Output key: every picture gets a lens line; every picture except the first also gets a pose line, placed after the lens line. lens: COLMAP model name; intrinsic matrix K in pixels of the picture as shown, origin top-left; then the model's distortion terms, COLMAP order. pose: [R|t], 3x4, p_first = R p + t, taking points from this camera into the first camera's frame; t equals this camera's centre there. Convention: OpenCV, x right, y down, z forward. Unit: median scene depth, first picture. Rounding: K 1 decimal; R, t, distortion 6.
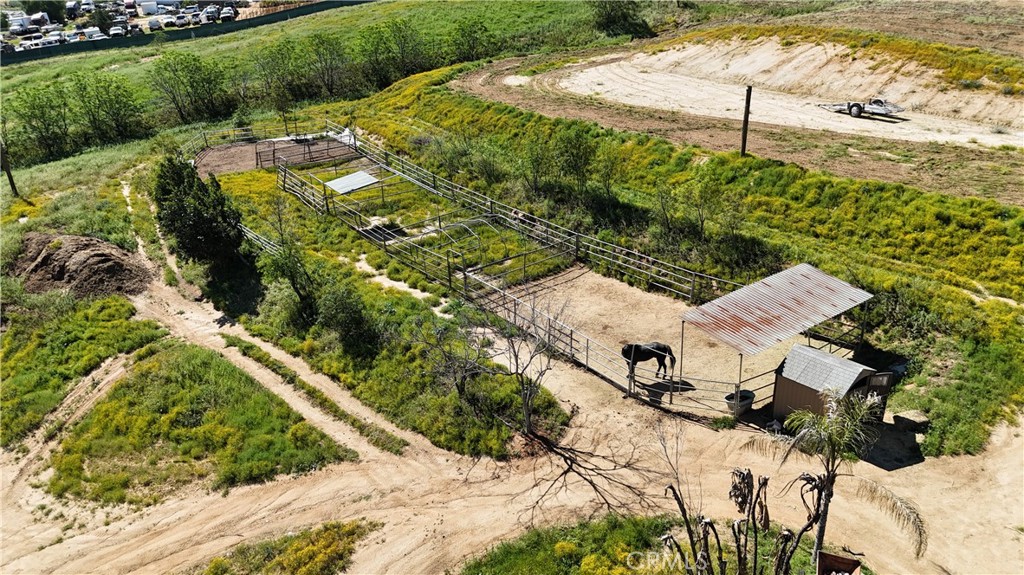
lens RADIAL K [[754.6, 0, 508.2], [0, 754.6, 289.8], [0, 0, 1]] dist [0.050086, -0.041886]
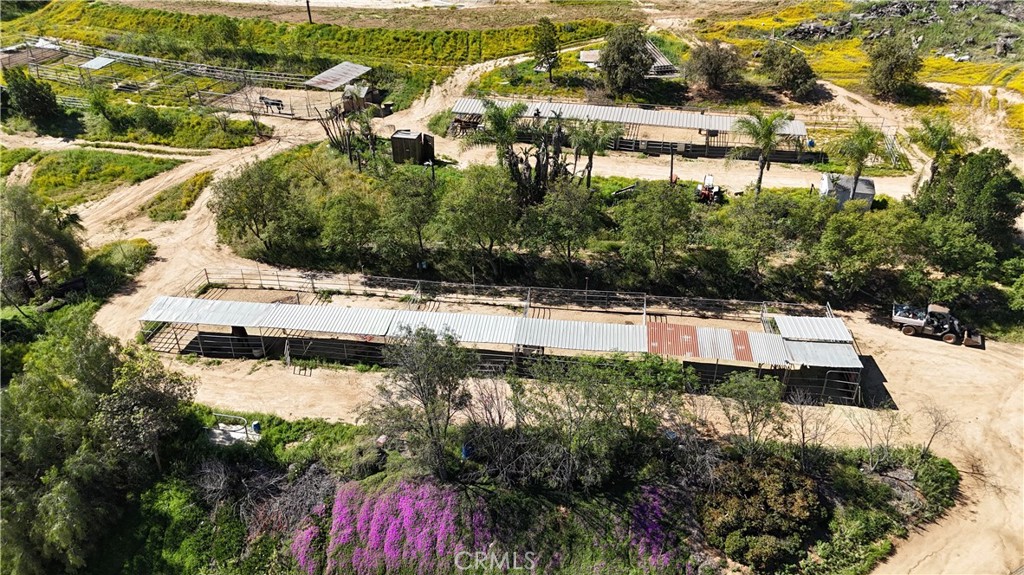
lens RADIAL K [[754.6, 0, 515.3], [0, 754.6, 287.1], [0, 0, 1]] dist [0.050086, -0.041886]
pose [[0.848521, -0.270750, 0.454649, -0.400740], [0.210621, 0.961002, 0.179205, 0.292625], [-0.485439, -0.056300, 0.872456, -1.259700]]
